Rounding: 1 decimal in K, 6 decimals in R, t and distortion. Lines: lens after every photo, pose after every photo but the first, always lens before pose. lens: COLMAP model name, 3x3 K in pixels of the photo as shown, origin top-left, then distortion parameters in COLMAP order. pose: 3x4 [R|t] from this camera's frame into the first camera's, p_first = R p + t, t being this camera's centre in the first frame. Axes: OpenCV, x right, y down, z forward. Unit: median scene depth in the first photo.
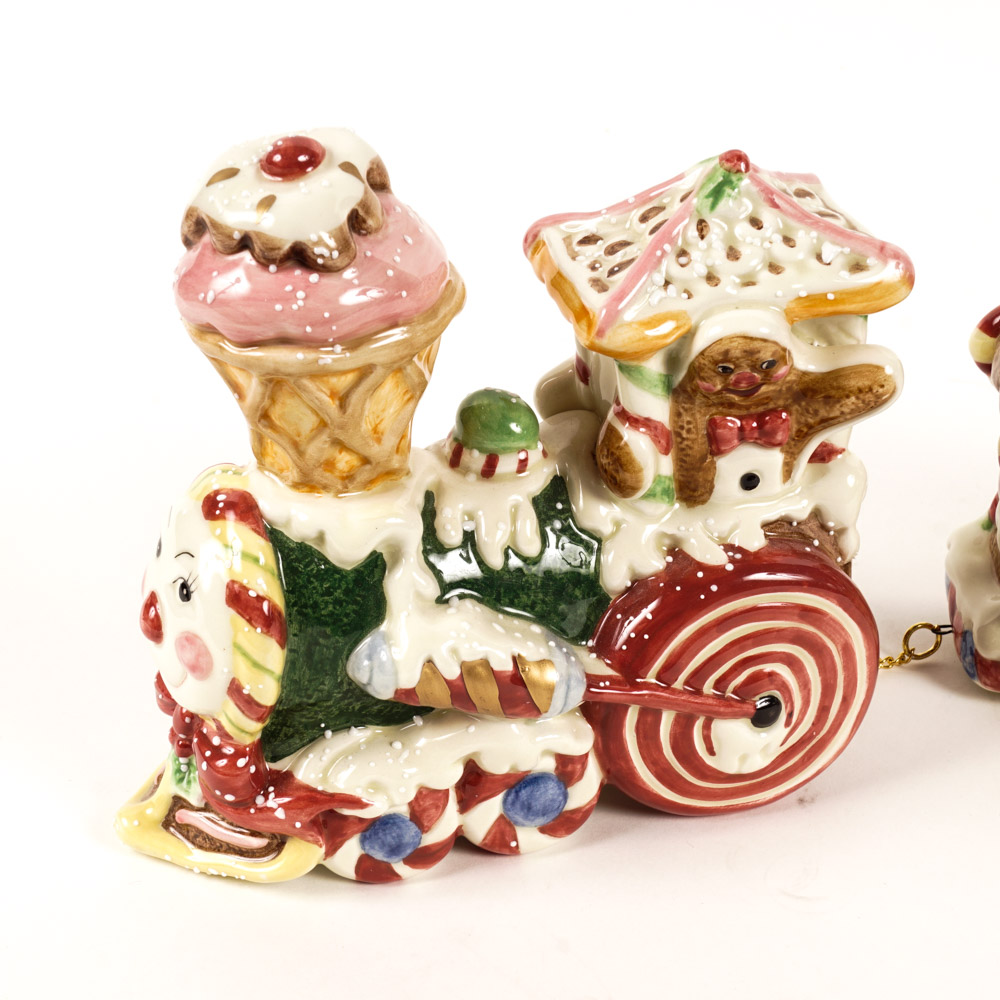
lens RADIAL K [[1974.6, 0, 499.0], [0, 1974.6, 497.2], [0, 0, 1]] dist [-0.044480, 0.000000]
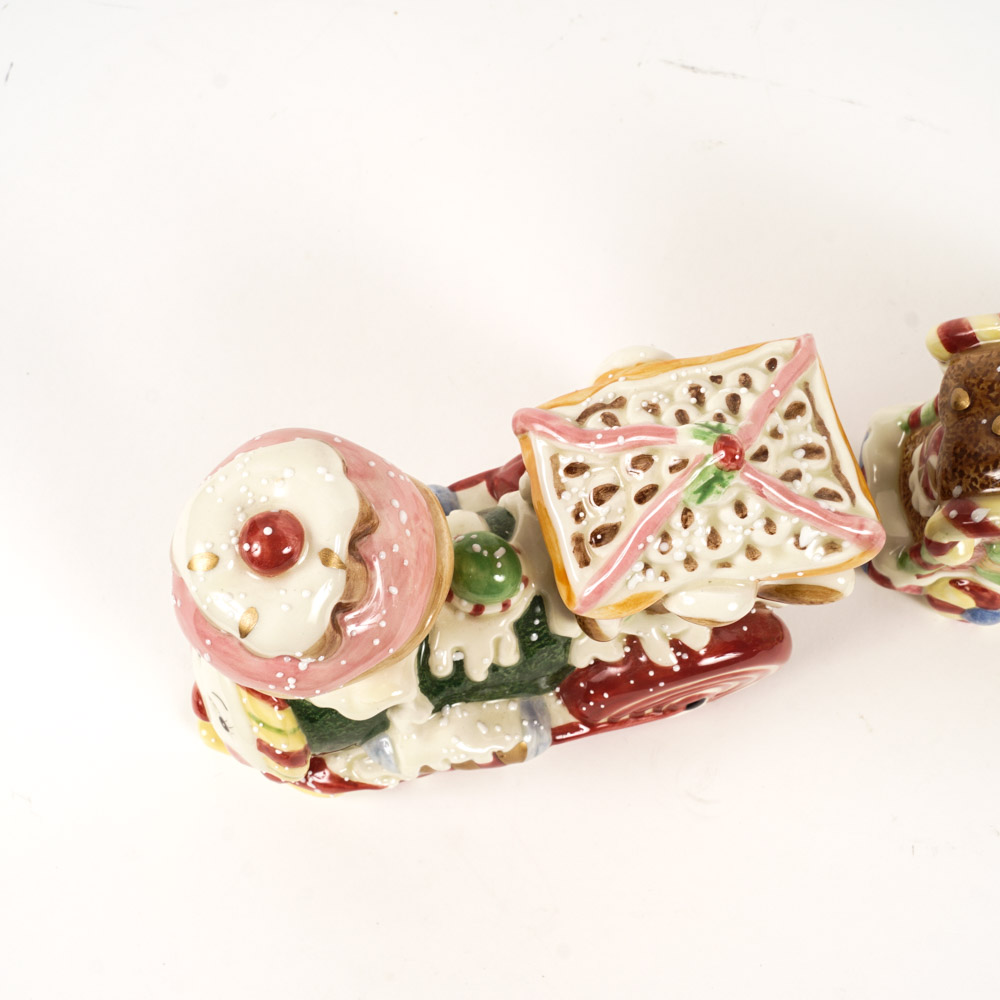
lens RADIAL K [[1242.4, 0, 491.4], [0, 1242.4, 502.7], [0, 0, 1]] dist [-0.108394, 0.000000]
pose [[0.999687, 0.024576, -0.004779, 0.005917], [-0.015024, 0.741588, 0.670688, -0.564305], [0.020027, -0.670406, 0.741724, 0.531192]]
